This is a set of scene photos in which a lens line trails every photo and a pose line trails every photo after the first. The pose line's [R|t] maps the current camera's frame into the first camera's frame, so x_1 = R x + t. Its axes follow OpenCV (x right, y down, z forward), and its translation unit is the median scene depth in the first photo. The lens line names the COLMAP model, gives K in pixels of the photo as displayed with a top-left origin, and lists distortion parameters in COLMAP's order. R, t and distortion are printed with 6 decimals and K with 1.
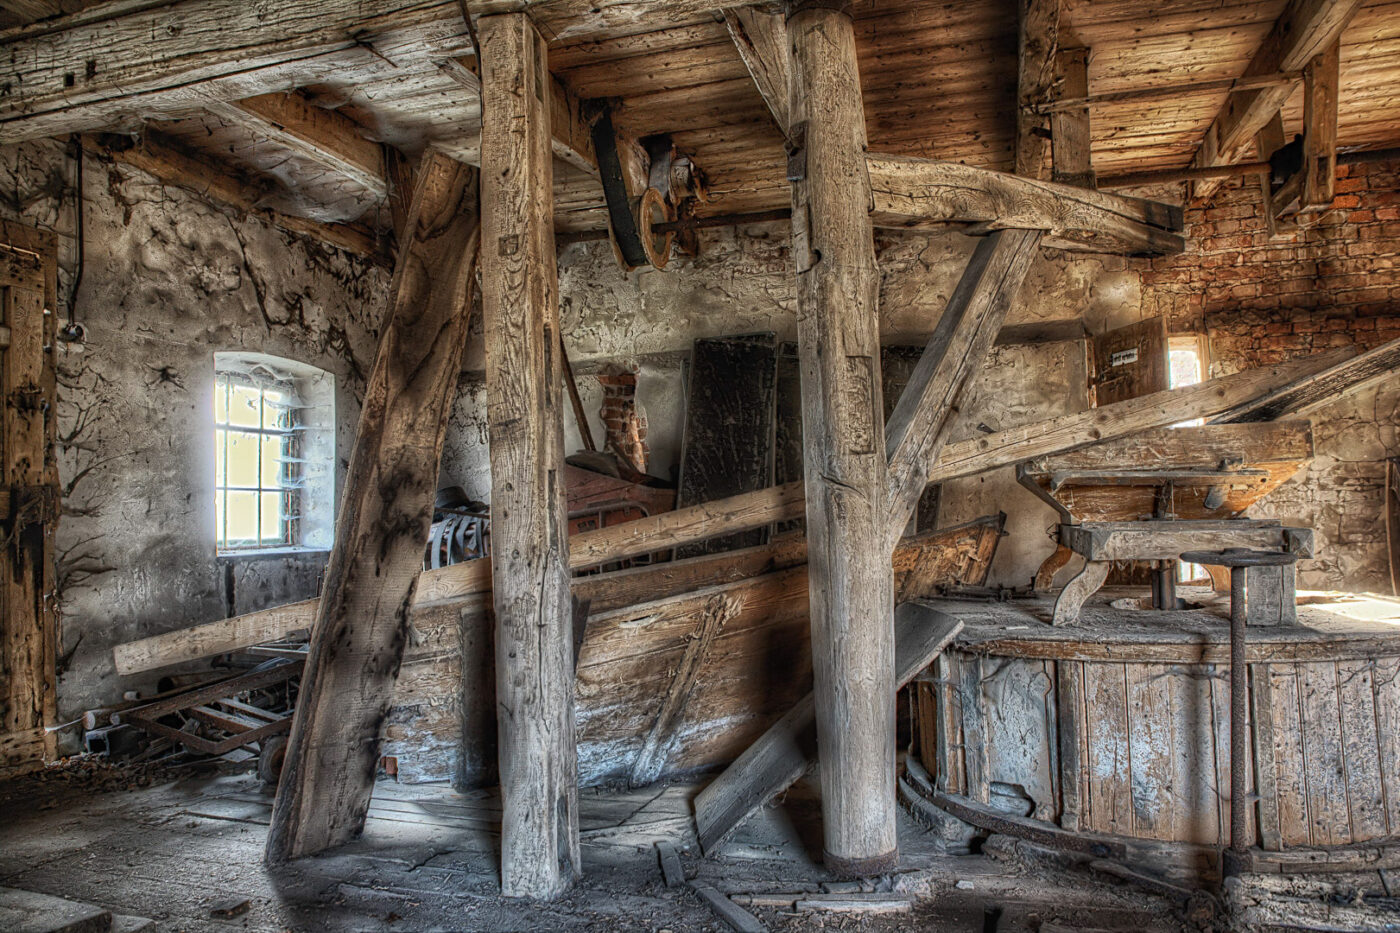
lens RADIAL K [[979.1, 0, 700.0], [0, 979.1, 466.5], [0, 0, 1]] dist [-0.122283, 0.093394]
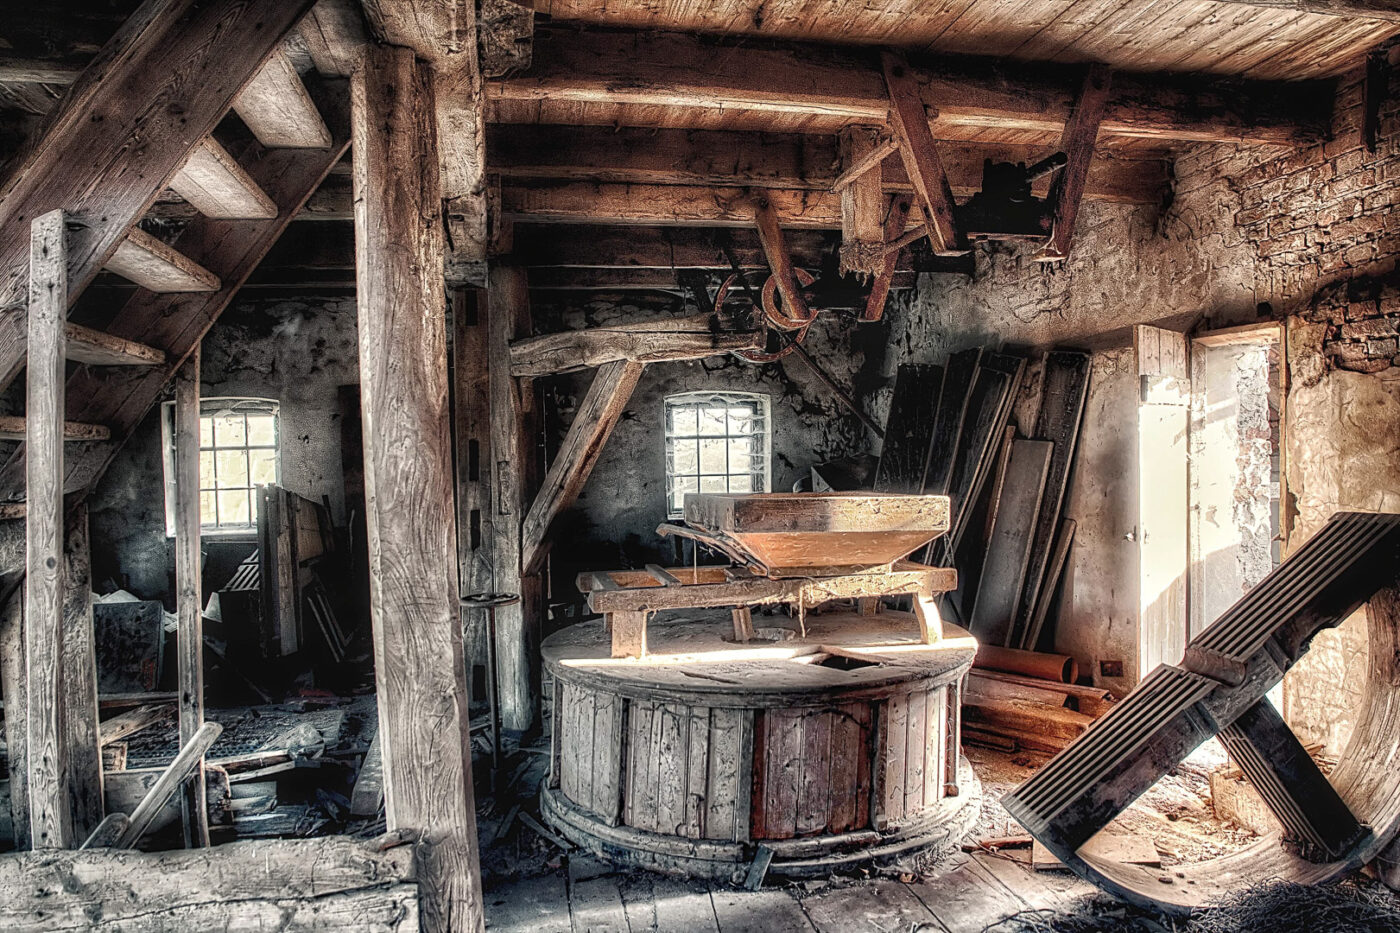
lens RADIAL K [[980.6, 0, 698.5], [0, 980.6, 482.3], [0, 0, 1]] dist [-0.102048, 0.075136]
pose [[0.482164, 0.043640, -0.874993, 0.947646], [0.054972, 0.995283, 0.079932, -0.097339], [0.874354, -0.086640, 0.477491, 0.212266]]
